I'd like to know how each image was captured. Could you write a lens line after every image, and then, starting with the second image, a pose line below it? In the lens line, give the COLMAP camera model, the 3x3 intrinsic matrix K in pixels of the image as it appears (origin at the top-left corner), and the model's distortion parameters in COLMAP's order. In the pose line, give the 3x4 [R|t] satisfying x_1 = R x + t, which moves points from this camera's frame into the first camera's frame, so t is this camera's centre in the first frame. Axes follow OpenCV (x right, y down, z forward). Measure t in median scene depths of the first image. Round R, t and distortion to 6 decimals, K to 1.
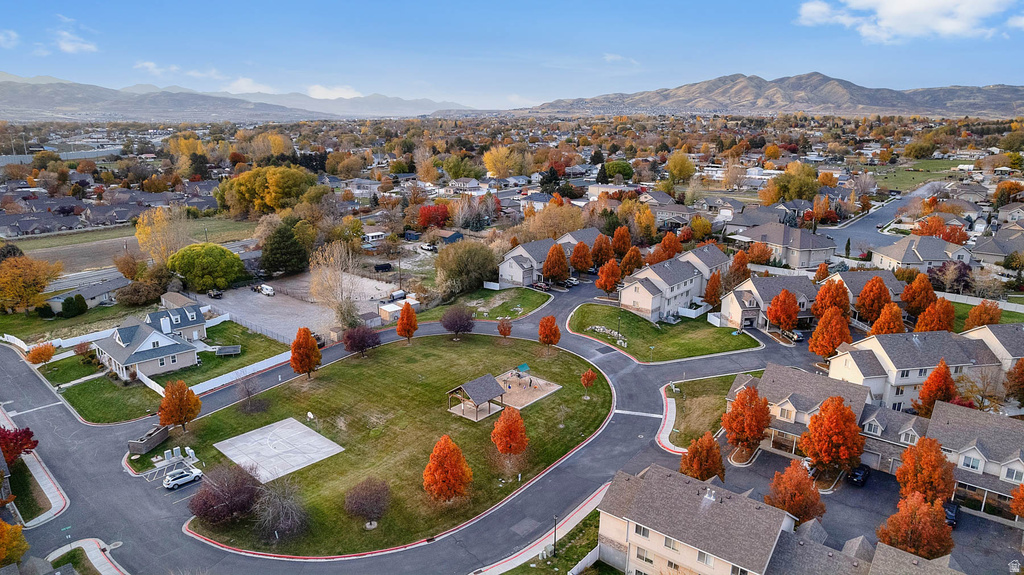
lens RADIAL K [[660.3, 0, 513.7], [0, 660.3, 286.0], [0, 0, 1]] dist [-0.082806, 0.078005]
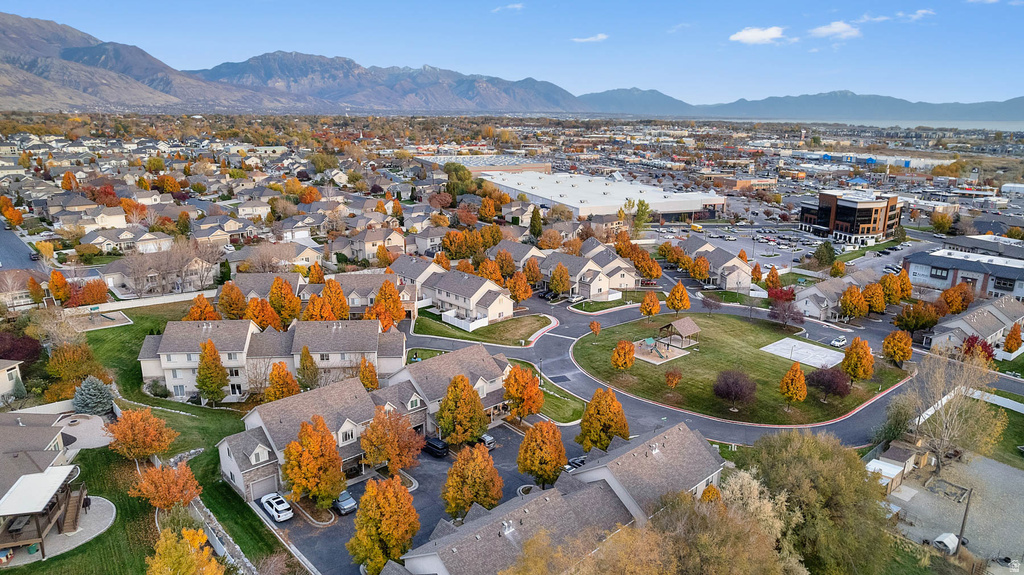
lens RADIAL K [[660.3, 0, 513.7], [0, 660.3, 286.0], [0, 0, 1]] dist [-0.082806, 0.078005]
pose [[-0.990270, -0.059191, 0.125947, 0.115879], [0.009812, 0.873086, 0.487467, -0.587407], [-0.138816, 0.483960, -0.864010, 2.159863]]
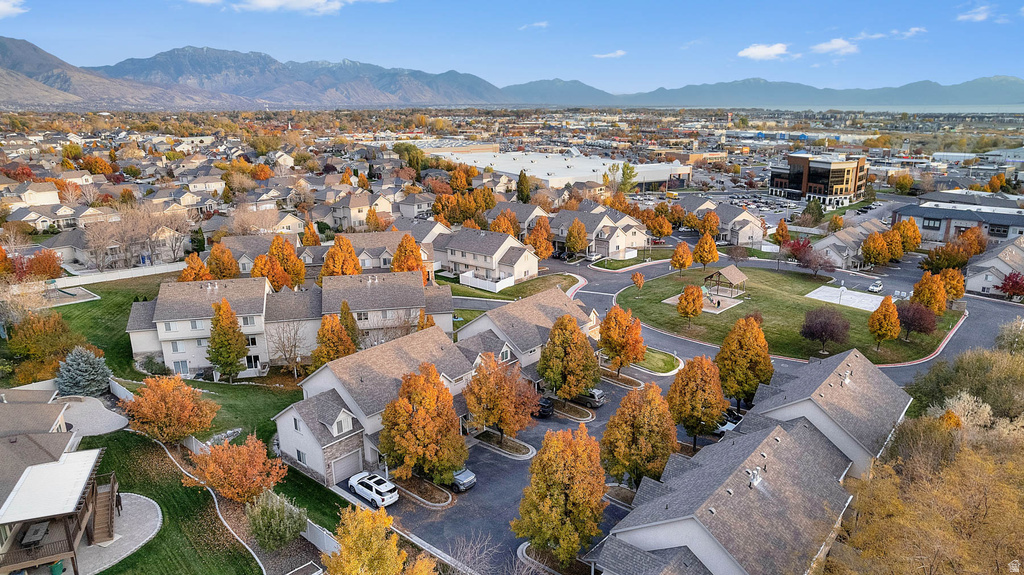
lens RADIAL K [[660.3, 0, 513.7], [0, 660.3, 286.0], [0, 0, 1]] dist [-0.082806, 0.078005]
pose [[-0.999661, -0.014049, 0.021928, 0.318305], [-0.001295, 0.867787, 0.496935, -0.450839], [-0.026011, 0.496738, -0.867511, 2.083900]]
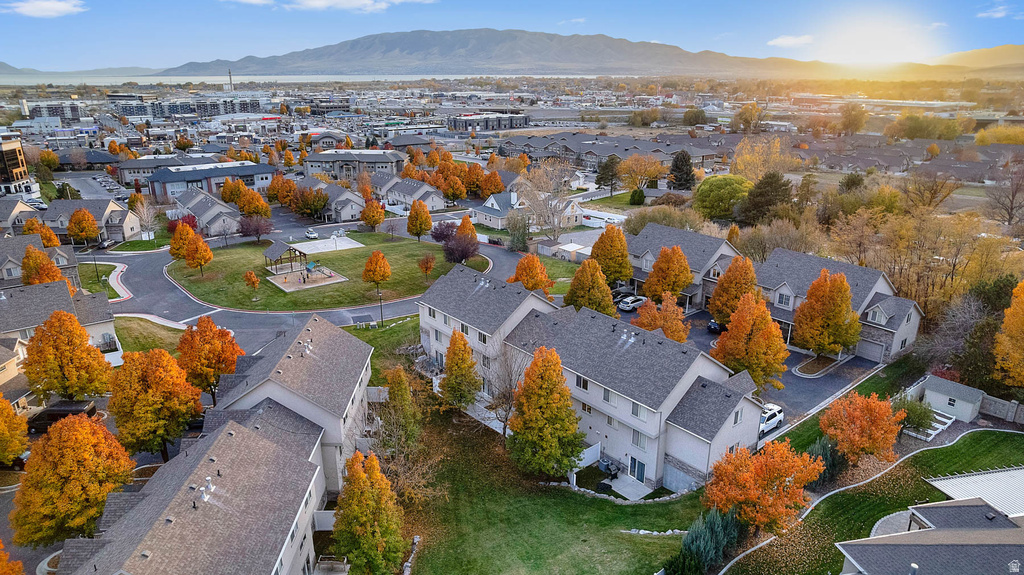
lens RADIAL K [[660.3, 0, 513.7], [0, 660.3, 286.0], [0, 0, 1]] dist [-0.082806, 0.078005]
pose [[-0.198053, 0.289850, -0.936356, 0.994007], [-0.246277, 0.909920, 0.333757, -0.290203], [0.948748, 0.296704, -0.108829, 1.521939]]
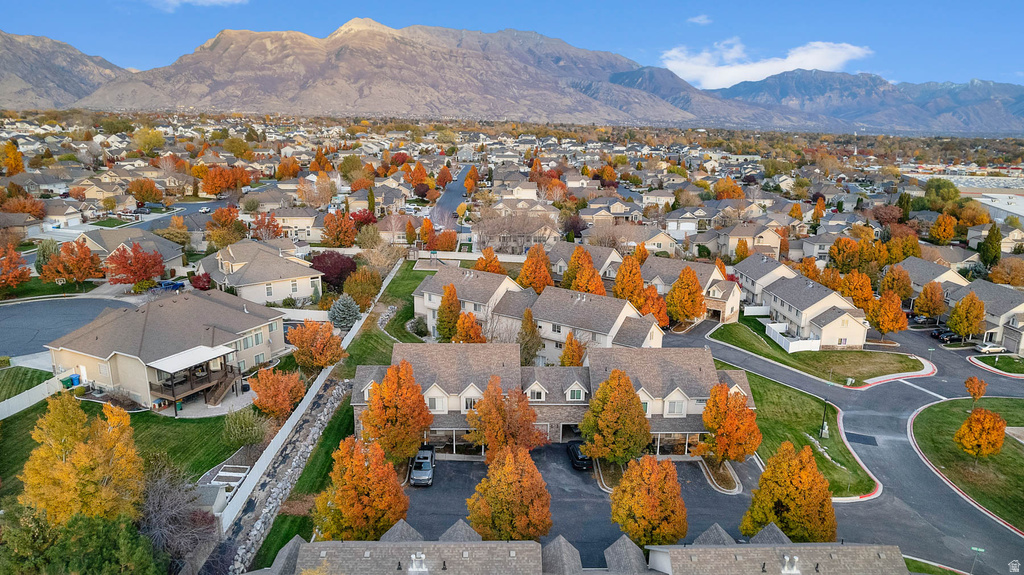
lens RADIAL K [[660.3, 0, 513.7], [0, 660.3, 286.0], [0, 0, 1]] dist [-0.082806, 0.078005]
pose [[-0.649555, -0.207410, 0.731478, -0.084735], [0.162884, 0.901775, 0.400339, -0.417737], [-0.742663, 0.379188, -0.551968, 1.888971]]
